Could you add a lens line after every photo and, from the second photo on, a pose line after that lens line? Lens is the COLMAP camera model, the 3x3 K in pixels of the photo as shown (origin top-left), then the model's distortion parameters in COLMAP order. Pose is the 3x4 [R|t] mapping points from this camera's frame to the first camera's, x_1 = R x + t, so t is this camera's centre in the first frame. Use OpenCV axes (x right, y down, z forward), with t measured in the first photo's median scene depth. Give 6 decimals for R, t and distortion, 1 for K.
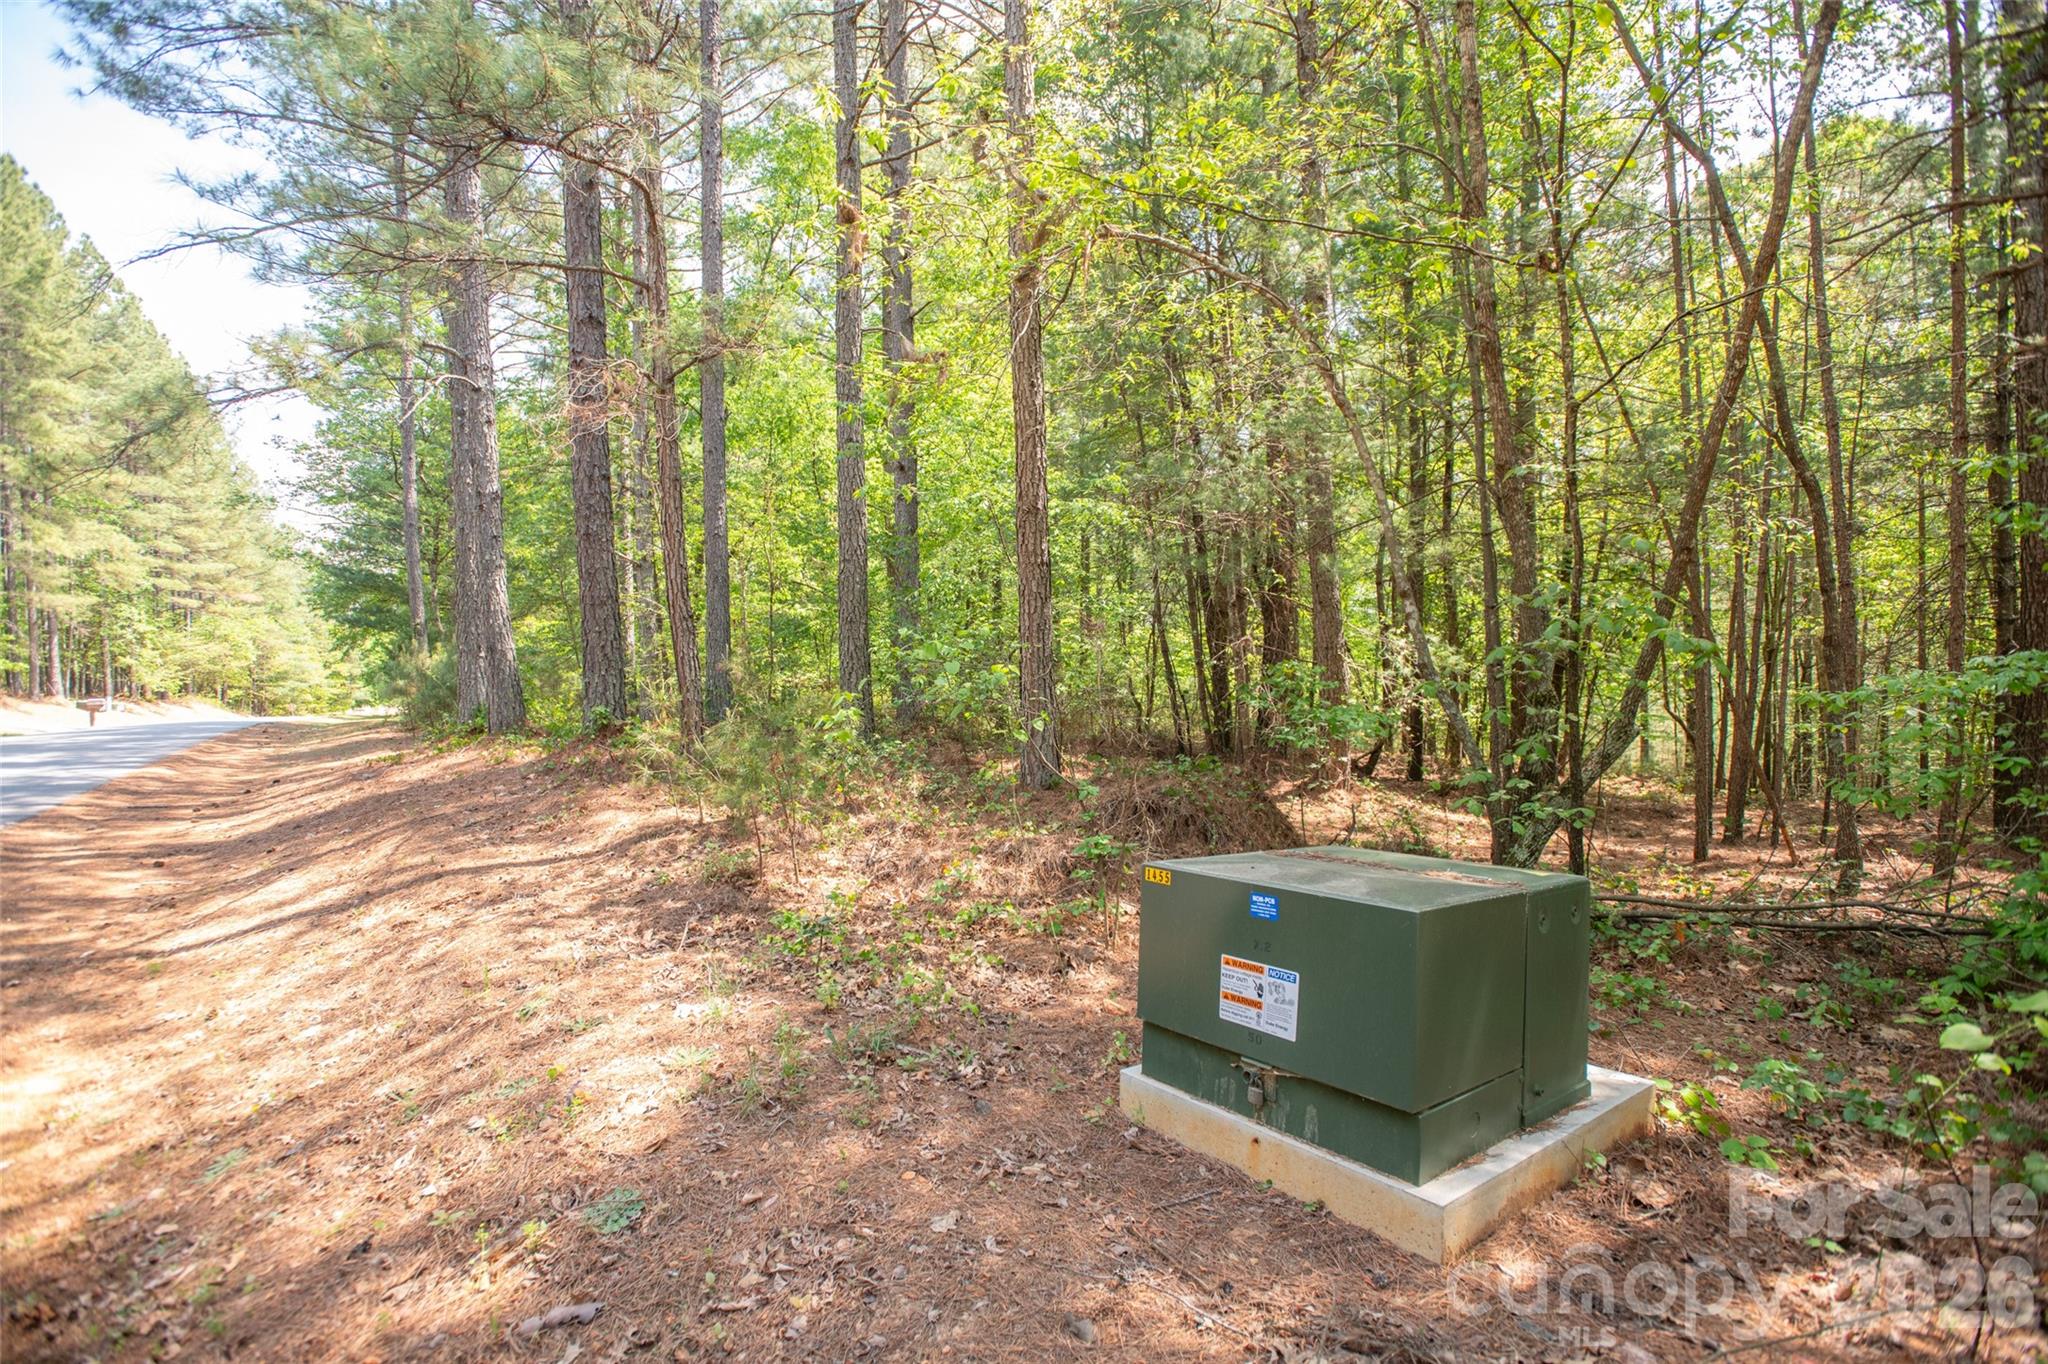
lens RADIAL K [[978.9, 0, 1019.0], [0, 978.9, 691.2], [0, 0, 1]] dist [-0.051330, 0.016990]
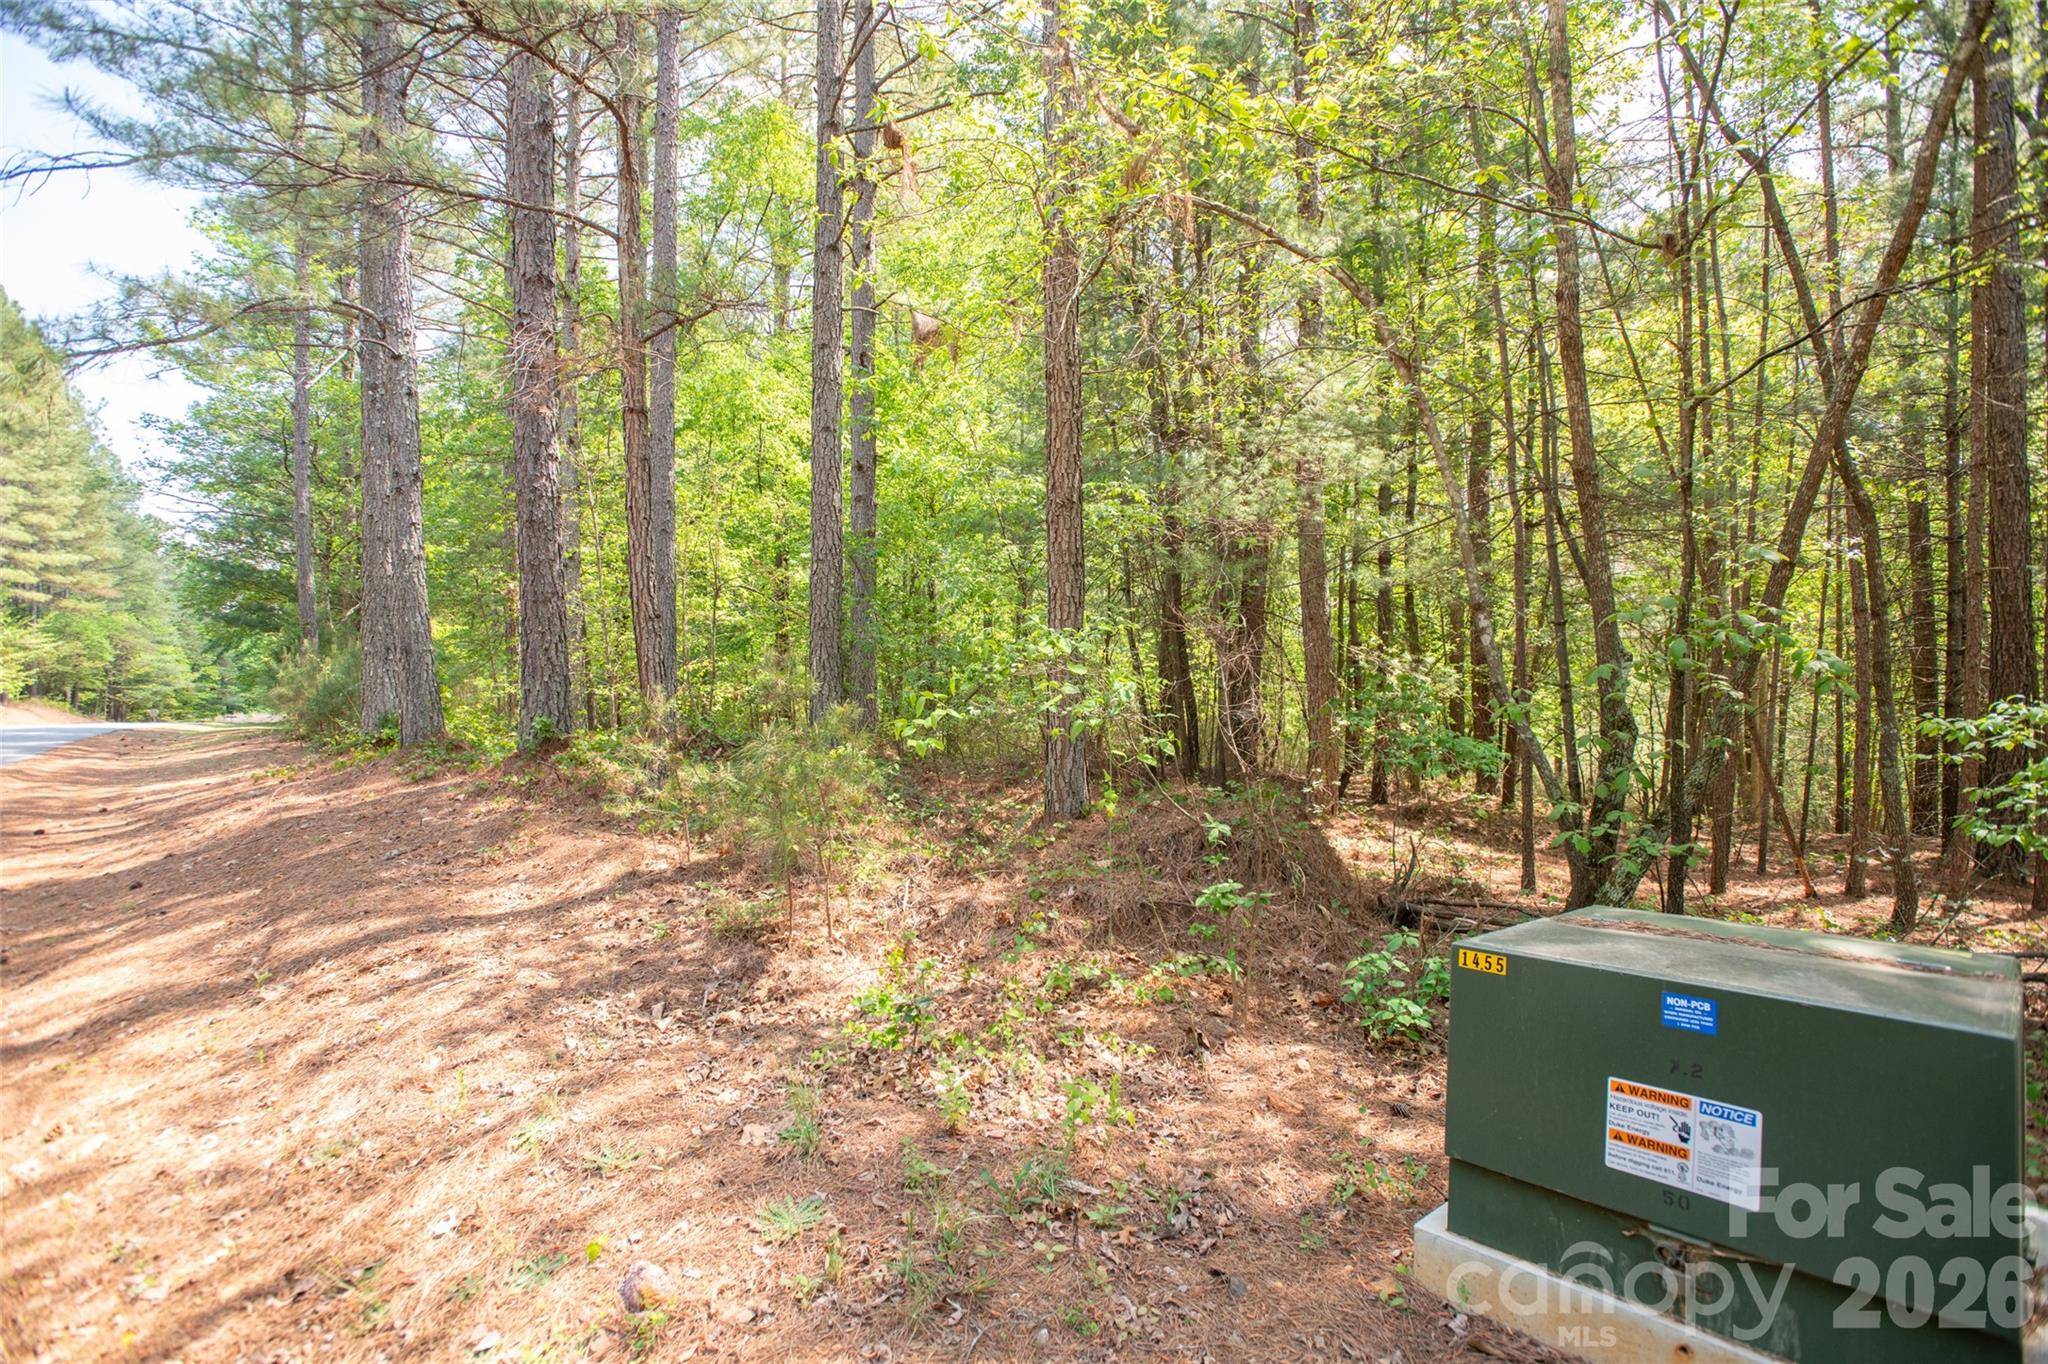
lens RADIAL K [[978.9, 0, 1019.0], [0, 978.9, 691.2], [0, 0, 1]] dist [-0.051330, 0.016990]
pose [[0.995873, 0.016159, 0.089311, -0.067049], [-0.014633, 0.999736, -0.017715, 0.001099], [-0.089574, 0.016335, 0.995846, 0.076147]]
